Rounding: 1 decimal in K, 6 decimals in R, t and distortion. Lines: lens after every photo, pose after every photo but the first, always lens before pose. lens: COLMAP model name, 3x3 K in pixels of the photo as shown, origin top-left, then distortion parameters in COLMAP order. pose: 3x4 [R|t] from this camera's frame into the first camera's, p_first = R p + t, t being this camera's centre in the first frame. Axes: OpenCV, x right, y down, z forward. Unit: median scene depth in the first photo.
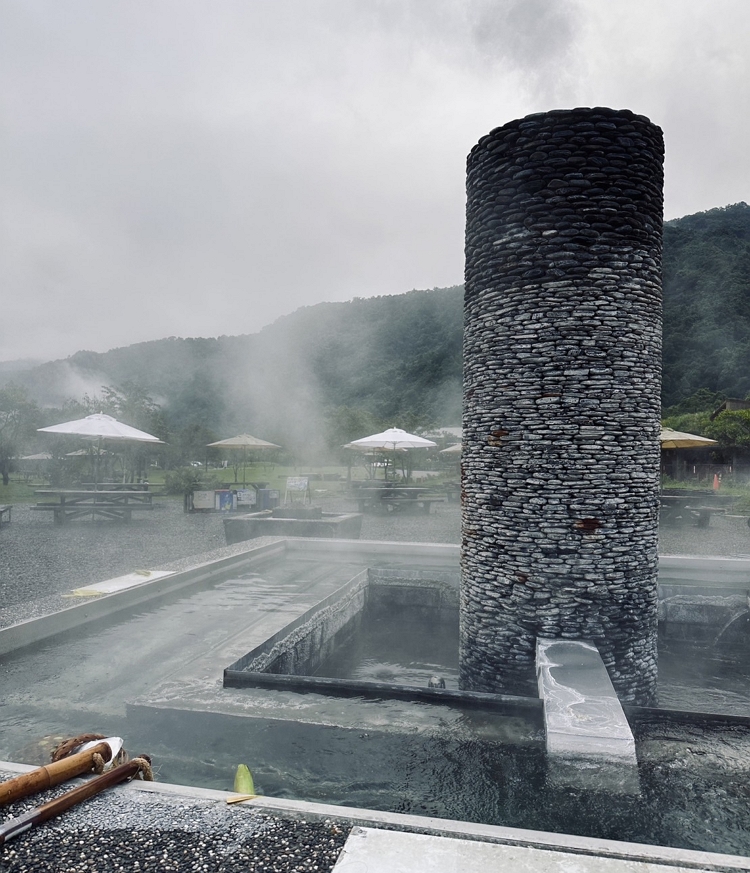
lens RADIAL K [[802.6, 0, 349.6], [0, 802.6, 433.9], [0, 0, 1]] dist [0.128689, -0.177411]
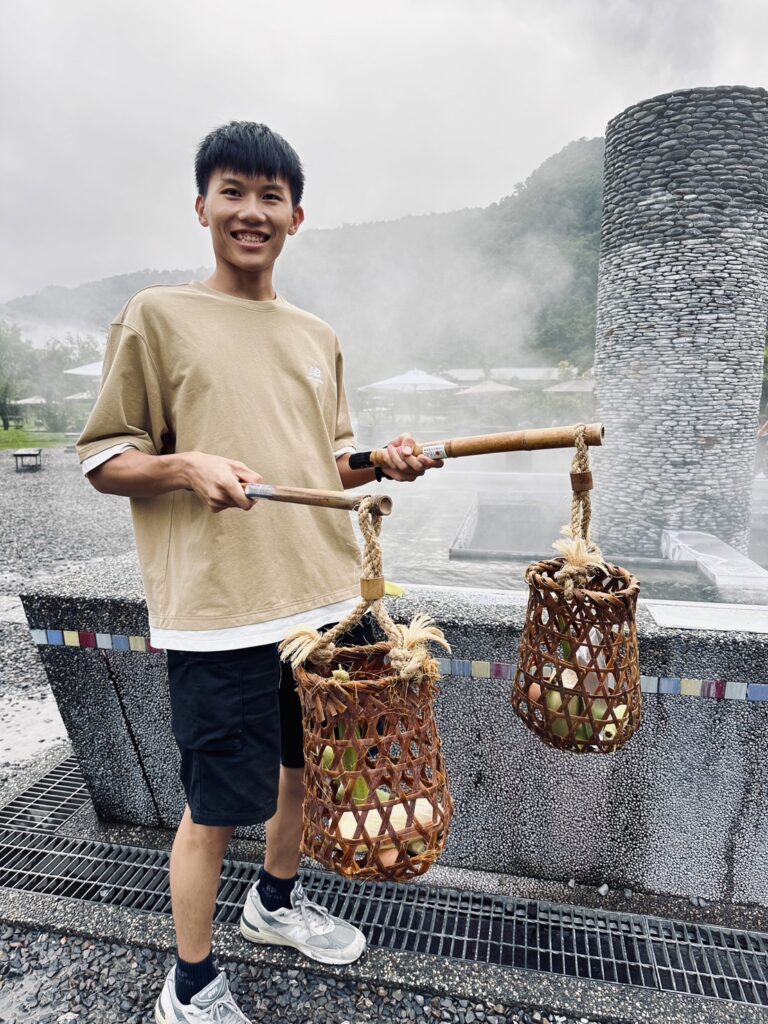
lens RADIAL K [[839.8, 0, 382.1], [0, 839.8, 517.0], [0, 0, 1]] dist [-0.008854, 0.042802]
pose [[0.999345, -0.008552, 0.035176, -0.252140], [0.002624, 0.986253, 0.165223, 0.010849], [-0.036105, -0.165023, 0.985629, -0.274761]]
